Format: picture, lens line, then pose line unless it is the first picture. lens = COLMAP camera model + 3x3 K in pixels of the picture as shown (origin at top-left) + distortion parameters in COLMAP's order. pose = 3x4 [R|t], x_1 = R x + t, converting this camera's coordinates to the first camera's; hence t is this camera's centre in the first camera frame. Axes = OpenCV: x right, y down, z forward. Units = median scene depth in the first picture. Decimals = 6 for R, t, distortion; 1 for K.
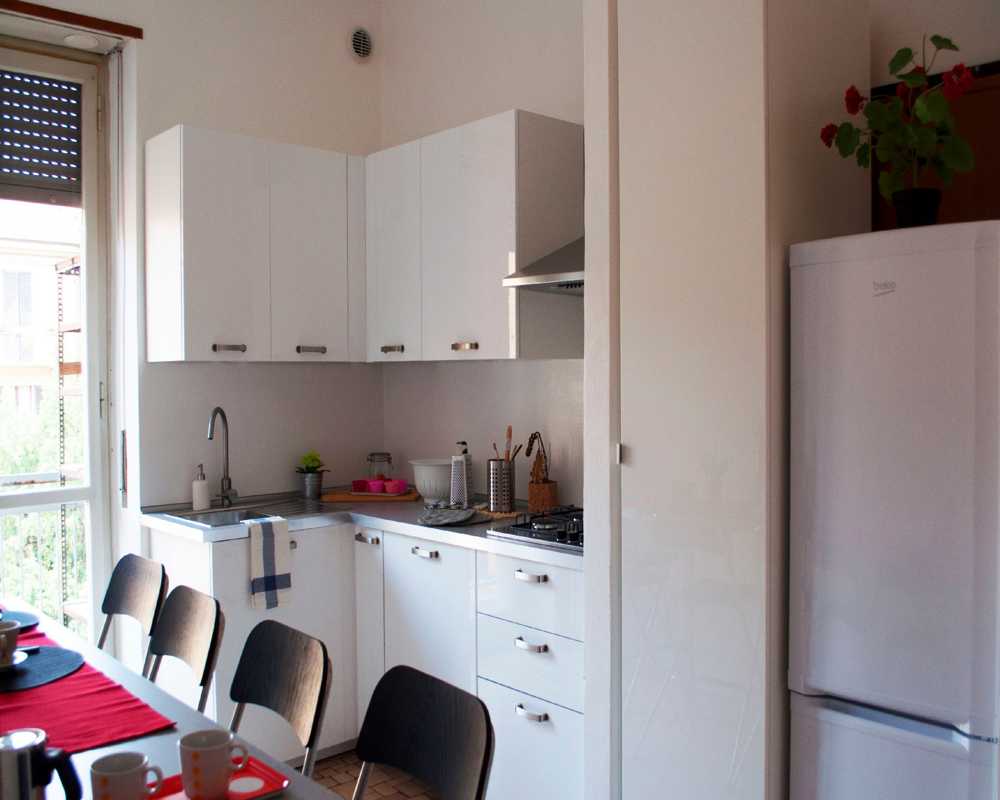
lens RADIAL K [[1018.9, 0, 500.0], [0, 1018.9, 400.0], [0, 0, 1]] dist [0.000818, -0.000010]
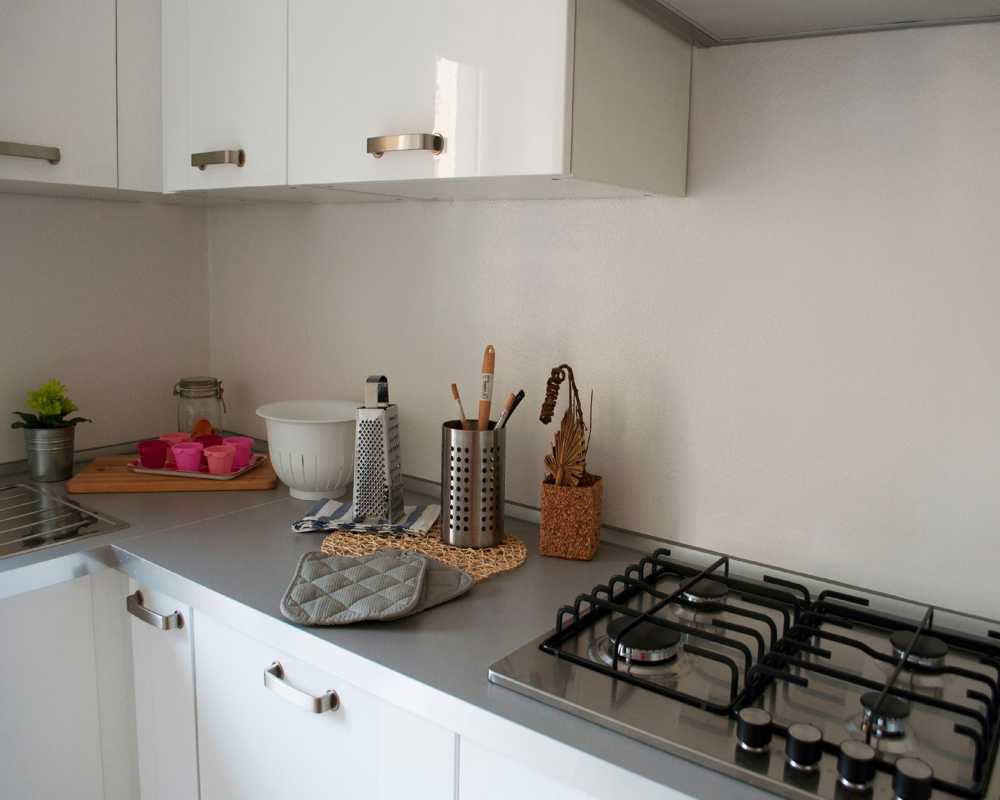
lens RADIAL K [[1030.2, 0, 500.0], [0, 1030.2, 400.0], [0, 0, 1]] dist [-0.010534, -0.011789]
pose [[0.990294, 0.010055, 0.138624, -0.047898], [-0.026714, 0.992554, 0.118840, -0.003946], [-0.136396, -0.121390, 0.983189, 0.560176]]
